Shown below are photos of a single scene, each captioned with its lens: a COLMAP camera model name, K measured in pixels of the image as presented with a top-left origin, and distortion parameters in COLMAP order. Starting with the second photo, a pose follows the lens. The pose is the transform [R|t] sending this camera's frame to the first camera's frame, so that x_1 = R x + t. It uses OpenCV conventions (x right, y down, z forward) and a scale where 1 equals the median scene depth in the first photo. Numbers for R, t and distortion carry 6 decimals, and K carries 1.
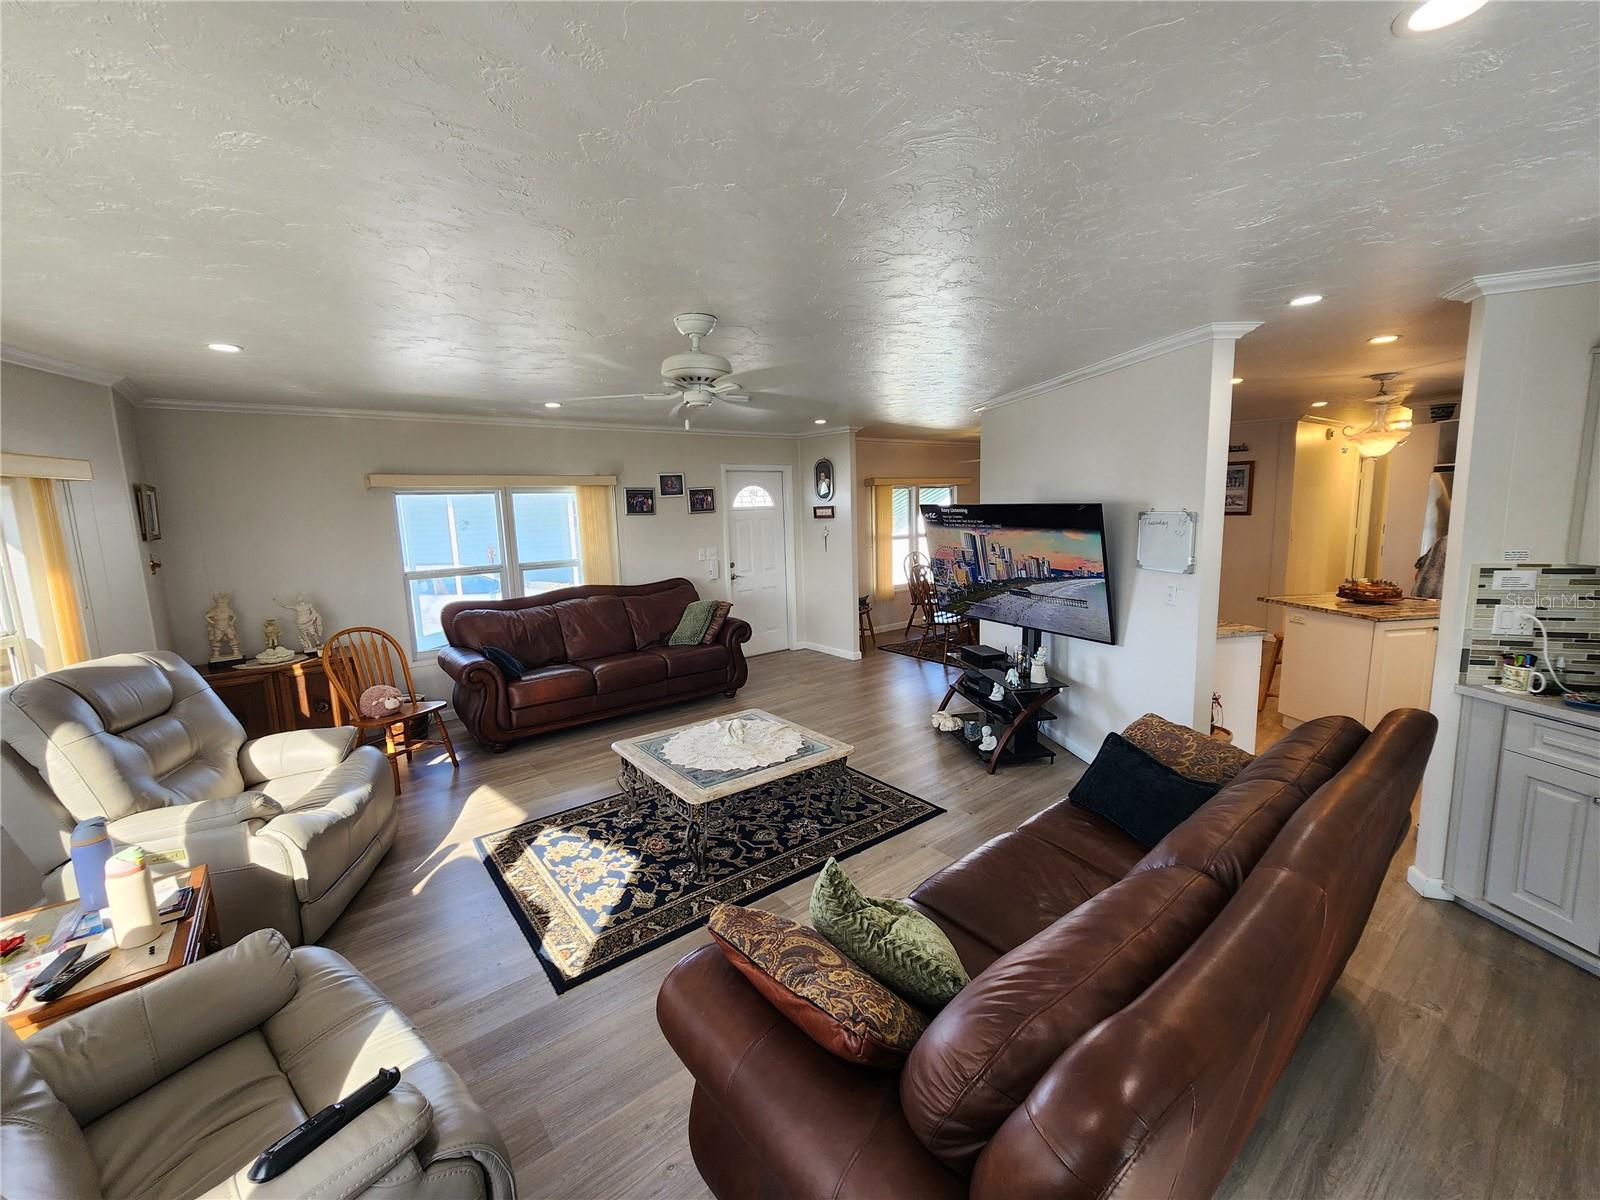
lens RADIAL K [[662.1, 0, 805.9], [0, 662.1, 597.1], [0, 0, 1]] dist [0.001896, 0.001358]
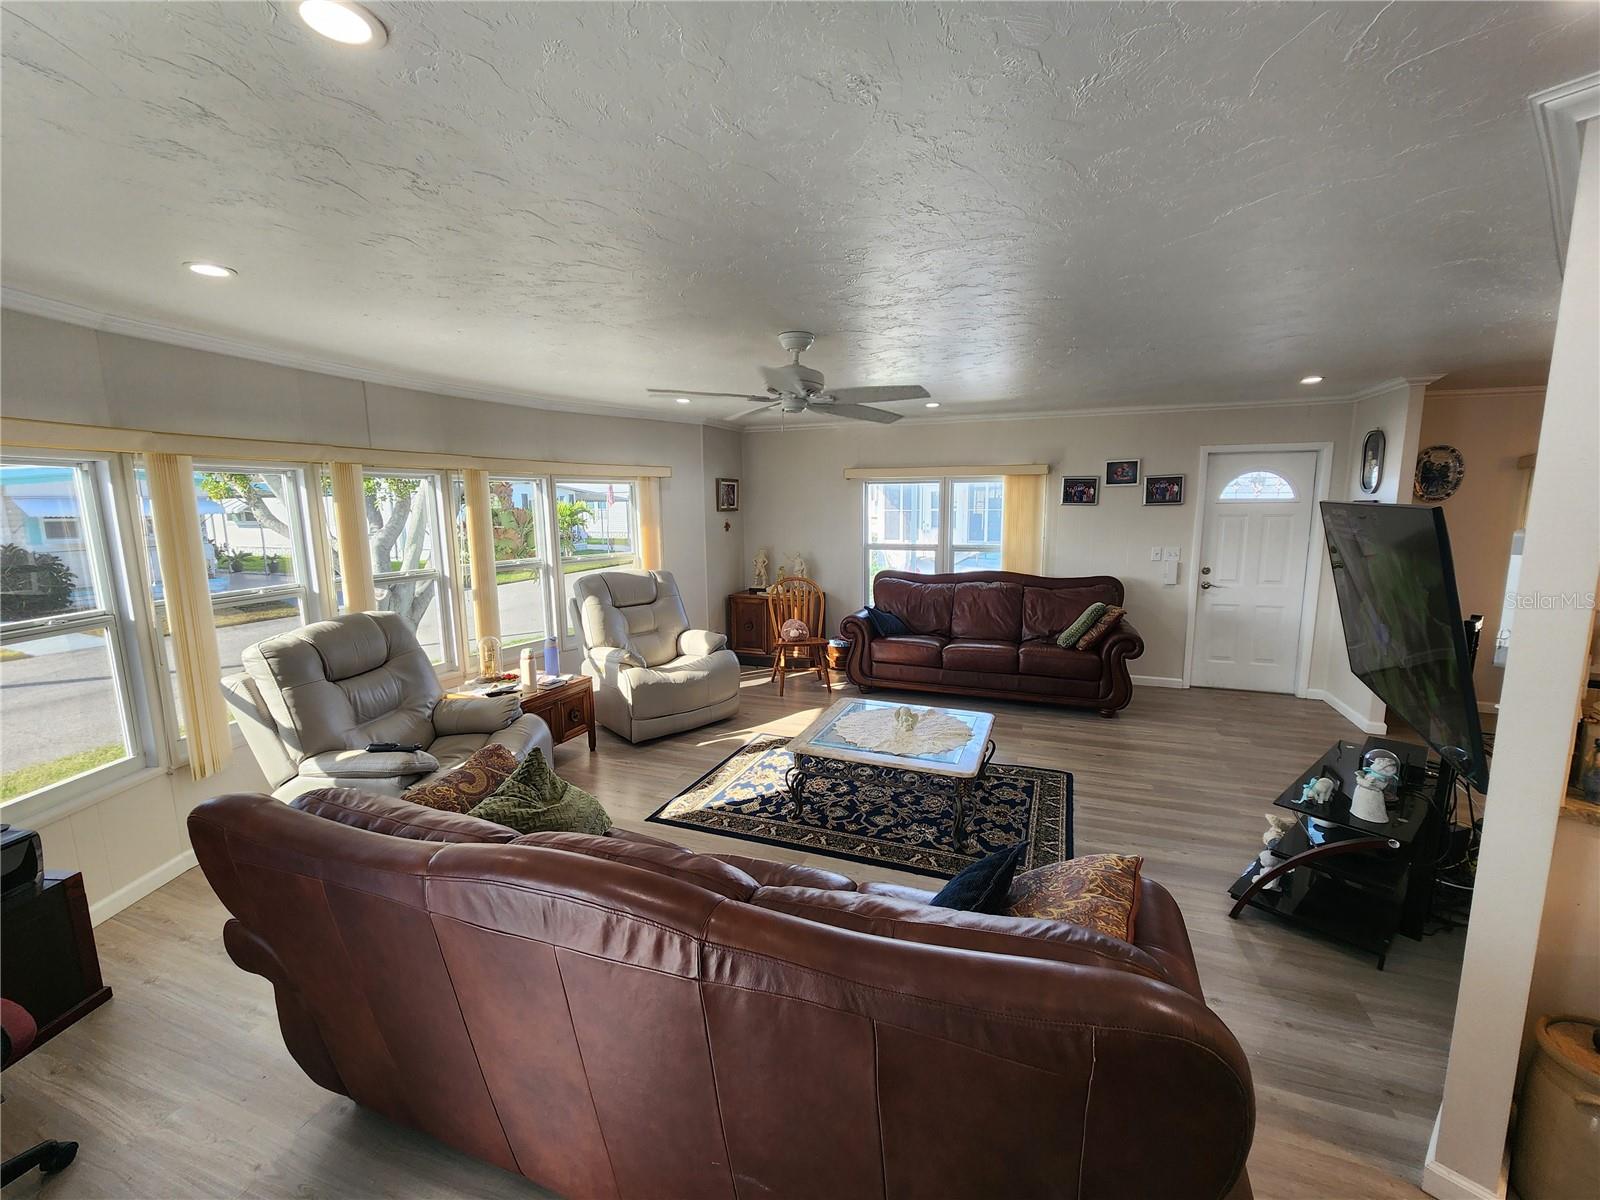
lens RADIAL K [[662.1, 0, 803.0], [0, 662.1, 601.3], [0, 0, 1]] dist [0.001896, 0.001358]
pose [[0.507447, 0.152662, -0.848052, 0.578362], [-0.129345, 0.986525, 0.100193, -0.050650], [0.851920, 0.058849, 0.520355, 0.284207]]
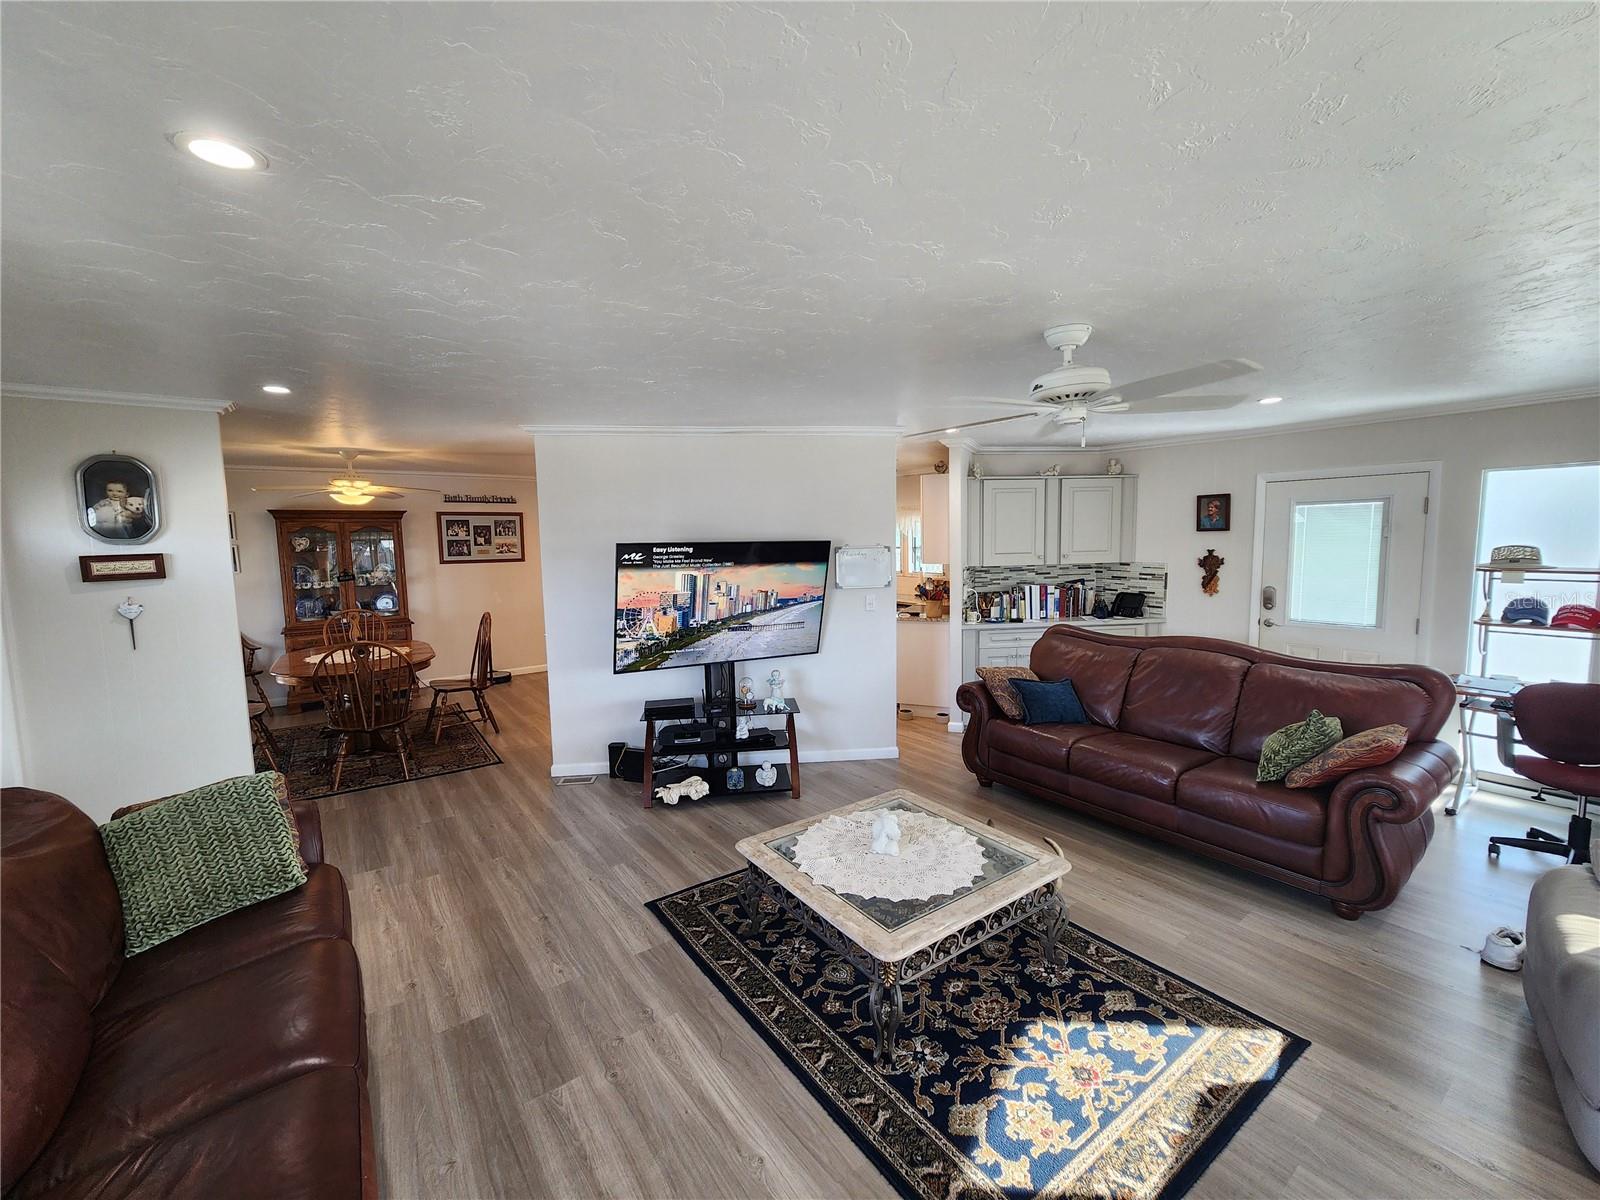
lens RADIAL K [[662.1, 0, 806.3], [0, 662.1, 598.2], [0, 0, 1]] dist [0.001896, 0.001358]
pose [[0.044521, -0.070047, 0.996550, -0.740631], [0.157967, 0.985483, 0.062212, -0.106063], [-0.986440, 0.154653, 0.054939, 0.889886]]
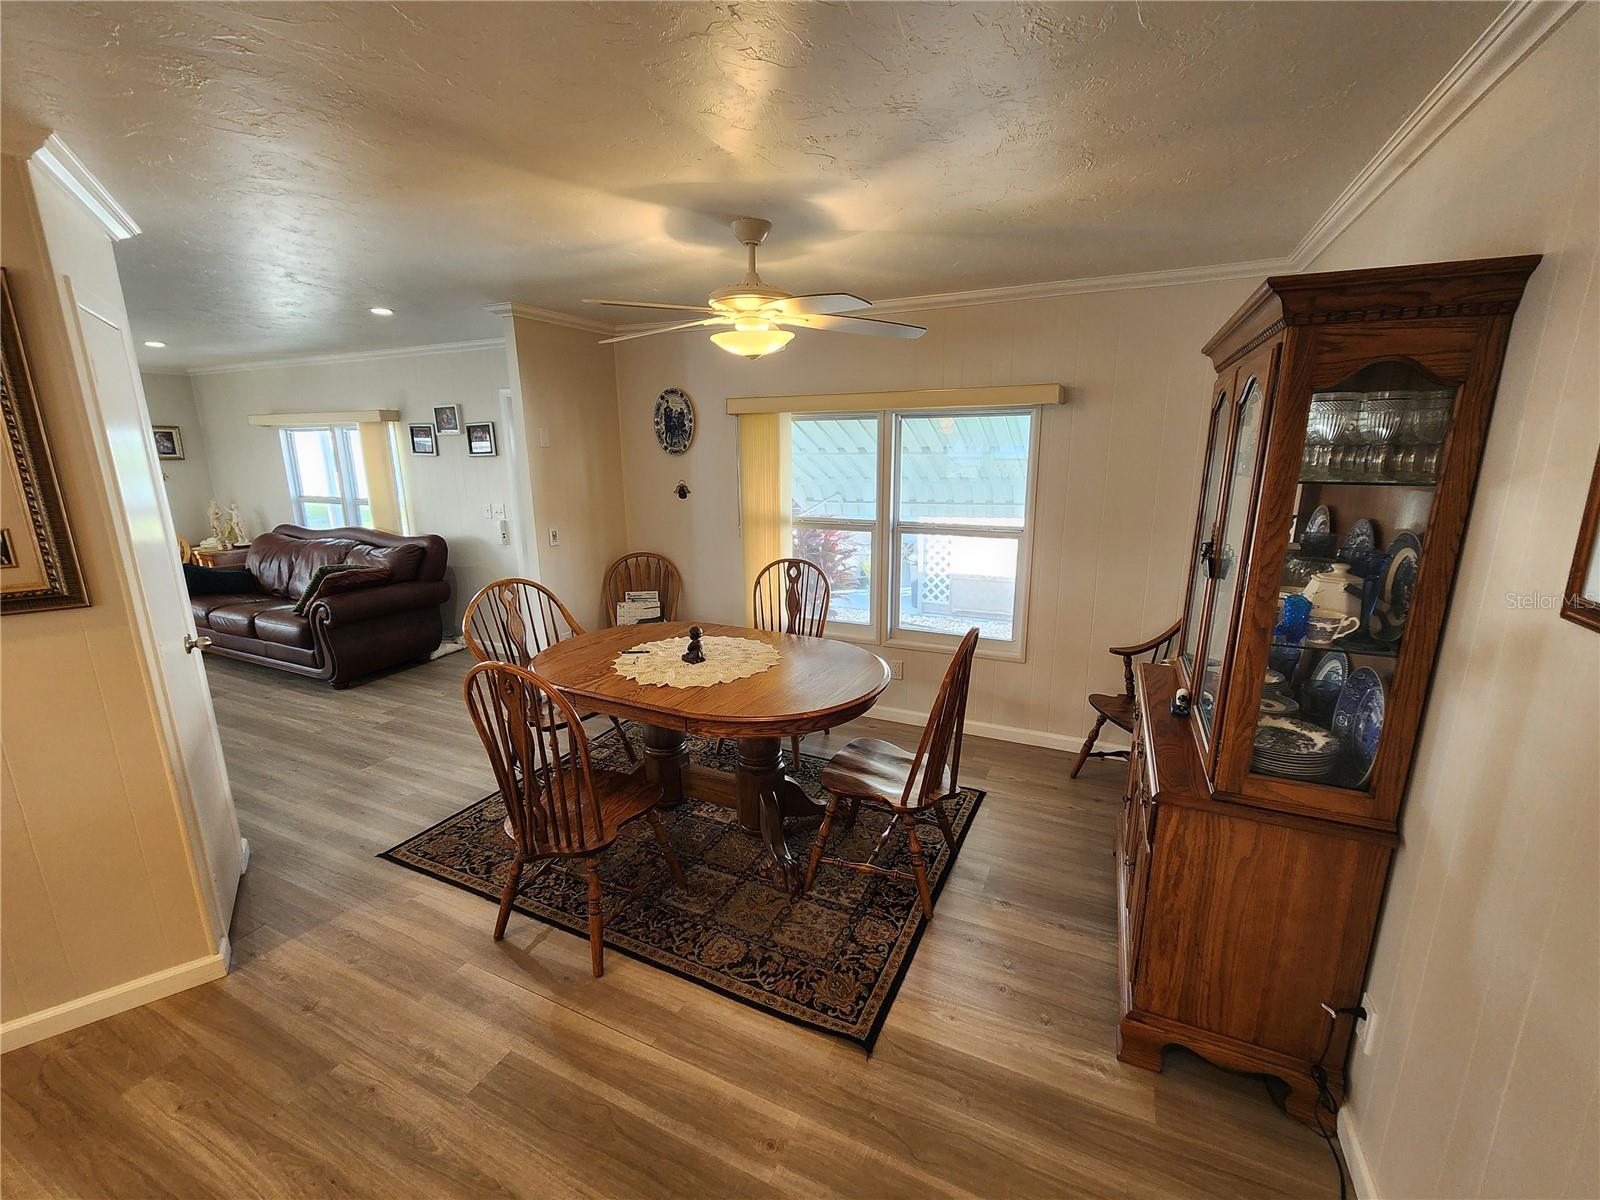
lens RADIAL K [[662.1, 0, 789.2], [0, 662.1, 591.1], [0, 0, 1]] dist [0.001896, 0.001358]
pose [[0.453937, 0.229382, -0.861003, 1.149537], [-0.143127, 0.972519, 0.183632, -0.270330], [0.879464, 0.039876, 0.474293, 1.583144]]
